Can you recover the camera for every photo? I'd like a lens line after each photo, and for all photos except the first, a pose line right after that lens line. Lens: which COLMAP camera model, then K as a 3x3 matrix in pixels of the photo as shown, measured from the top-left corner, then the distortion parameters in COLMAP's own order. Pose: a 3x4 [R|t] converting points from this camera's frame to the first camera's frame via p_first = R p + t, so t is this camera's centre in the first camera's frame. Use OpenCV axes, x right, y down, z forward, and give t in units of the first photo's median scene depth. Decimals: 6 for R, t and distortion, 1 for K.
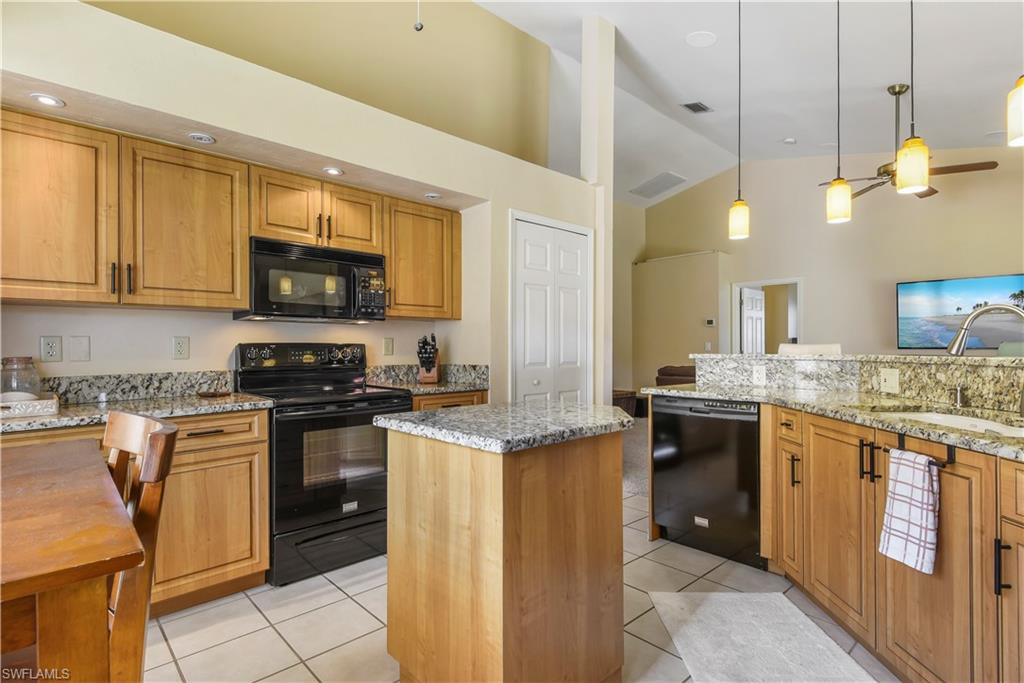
lens RADIAL K [[493.1, 0, 541.5], [0, 493.1, 344.4], [0, 0, 1]] dist [-0.000233, -0.000337]
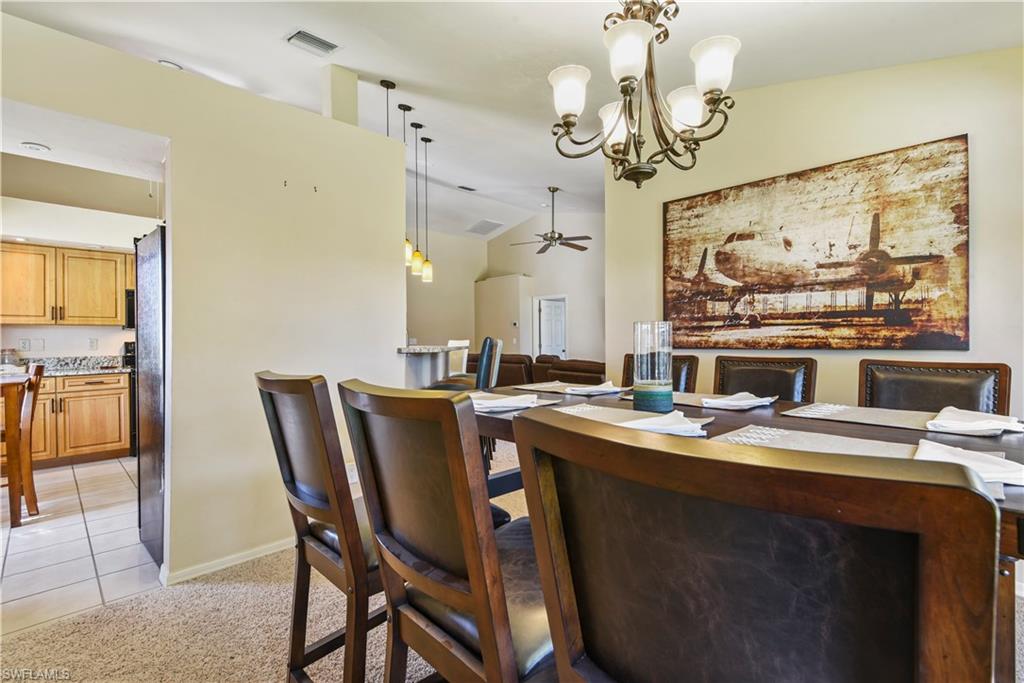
lens RADIAL K [[445.7, 0, 517.6], [0, 445.7, 339.0], [0, 0, 1]] dist [0.000094, -0.000349]
pose [[0.999628, -0.000781, 0.027251, 1.100900], [0.000763, 0.999999, 0.000673, -0.016877], [-0.027251, -0.000651, 0.999628, -0.999934]]
